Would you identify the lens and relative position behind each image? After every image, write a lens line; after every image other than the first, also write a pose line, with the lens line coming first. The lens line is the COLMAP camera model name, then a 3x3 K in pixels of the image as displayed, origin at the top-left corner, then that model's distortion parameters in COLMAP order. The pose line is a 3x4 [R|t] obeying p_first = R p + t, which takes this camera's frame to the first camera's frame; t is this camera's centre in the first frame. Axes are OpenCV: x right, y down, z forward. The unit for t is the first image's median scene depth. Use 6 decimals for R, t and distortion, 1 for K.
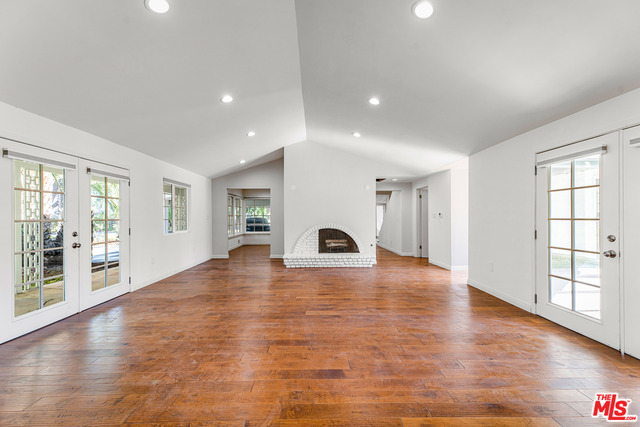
lens RADIAL K [[261.0, 0, 318.4], [0, 261.0, 214.9], [0, 0, 1]] dist [0.011355, -0.000052]
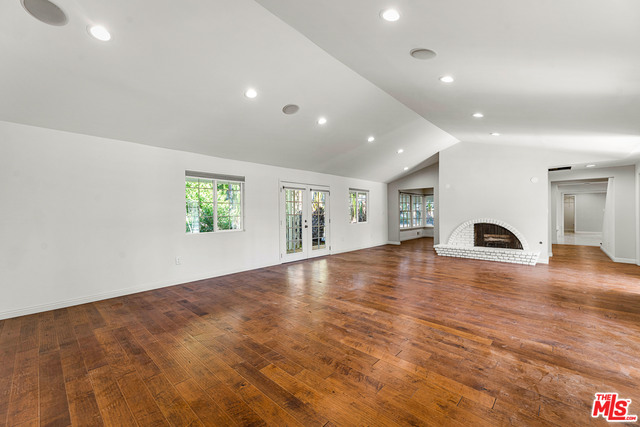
lens RADIAL K [[261.0, 0, 321.6], [0, 261.0, 213.5], [0, 0, 1]] dist [0.011355, -0.000052]
pose [[0.717870, 0.000042, -0.696178, 0.298658], [0.010341, 0.999889, 0.010723, -0.004289], [0.696101, -0.014897, 0.717790, -0.198604]]
